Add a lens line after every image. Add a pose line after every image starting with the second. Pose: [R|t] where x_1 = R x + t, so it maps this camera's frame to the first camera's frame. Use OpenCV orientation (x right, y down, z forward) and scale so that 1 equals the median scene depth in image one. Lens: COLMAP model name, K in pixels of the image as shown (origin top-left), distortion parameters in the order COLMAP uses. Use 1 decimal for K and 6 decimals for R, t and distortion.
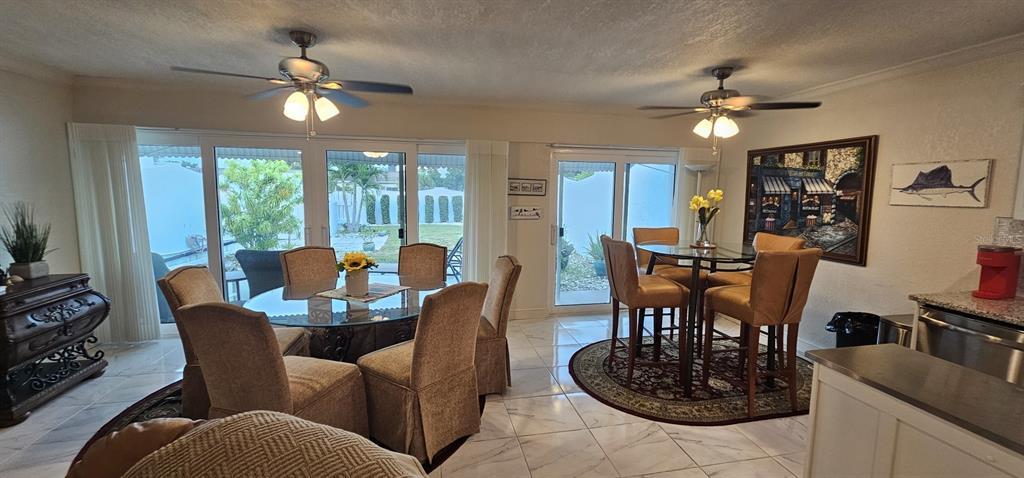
lens RADIAL K [[420.2, 0, 517.8], [0, 420.2, 233.7], [0, 0, 1]] dist [0.000821, 0.000272]
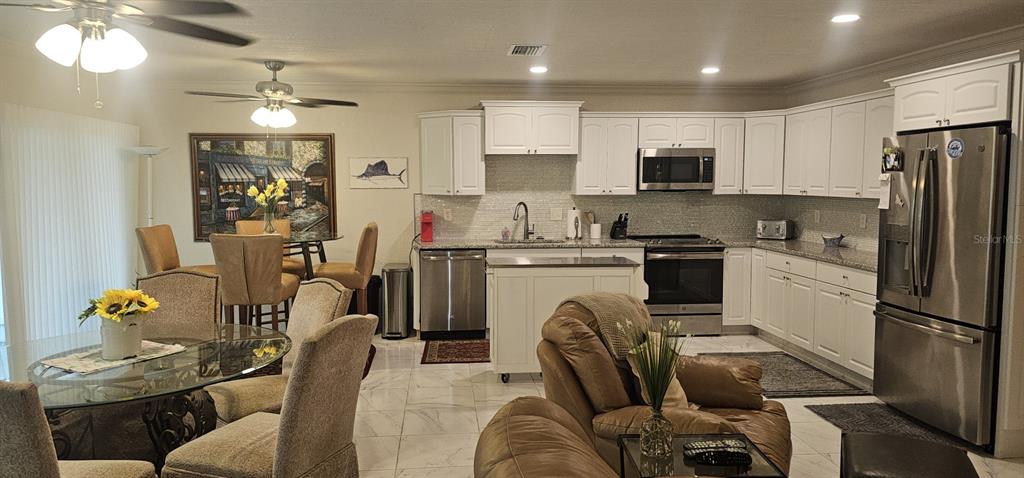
lens RADIAL K [[686.2, 0, 505.9], [0, 686.2, 236.1], [0, 0, 1]] dist [0.059290, -0.050594]
pose [[0.116323, -0.096998, 0.988464, -1.054009], [0.110511, 0.990304, 0.084174, -0.043758], [-0.987044, 0.099445, 0.125915, 0.243987]]
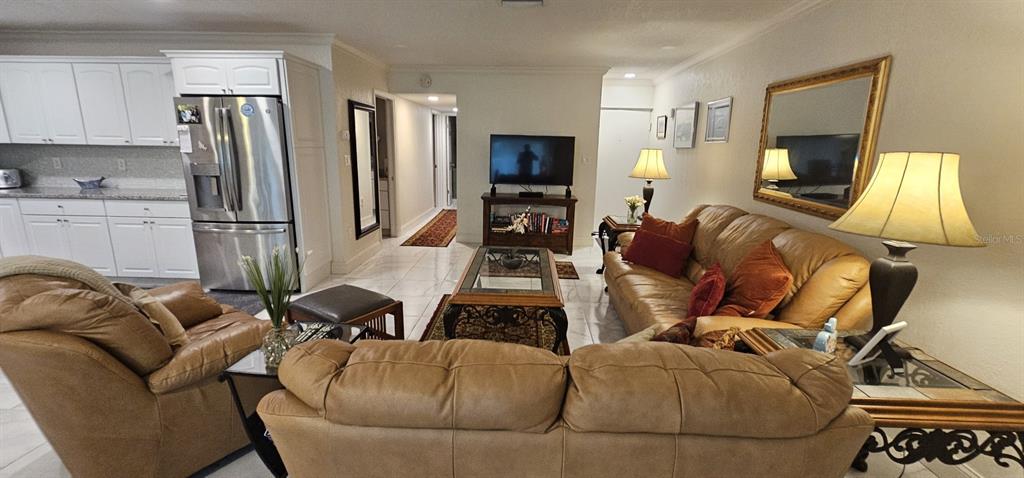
lens RADIAL K [[420.2, 0, 514.0], [0, 420.2, 234.9], [0, 0, 1]] dist [0.000821, 0.000272]
pose [[-0.967204, -0.083968, 0.239719, -0.754346], [-0.003774, 0.948423, 0.316986, -0.047626], [-0.253972, 0.305686, -0.917635, 0.521098]]
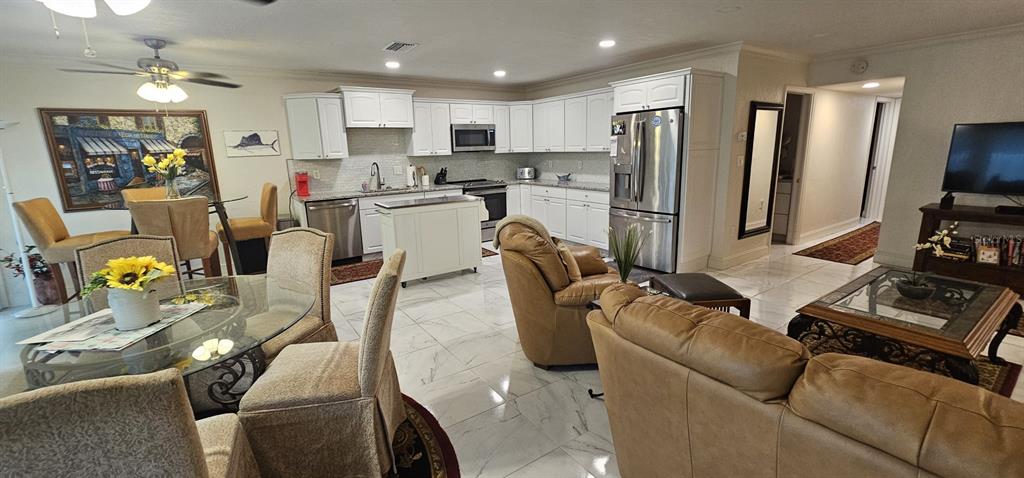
lens RADIAL K [[420.2, 0, 513.1], [0, 420.2, 235.3], [0, 0, 1]] dist [0.000821, 0.000272]
pose [[-0.379994, -0.196380, 0.903902, -0.902402], [0.121220, 0.958203, 0.259138, -0.059741], [-0.917012, 0.208042, -0.340306, 0.553657]]
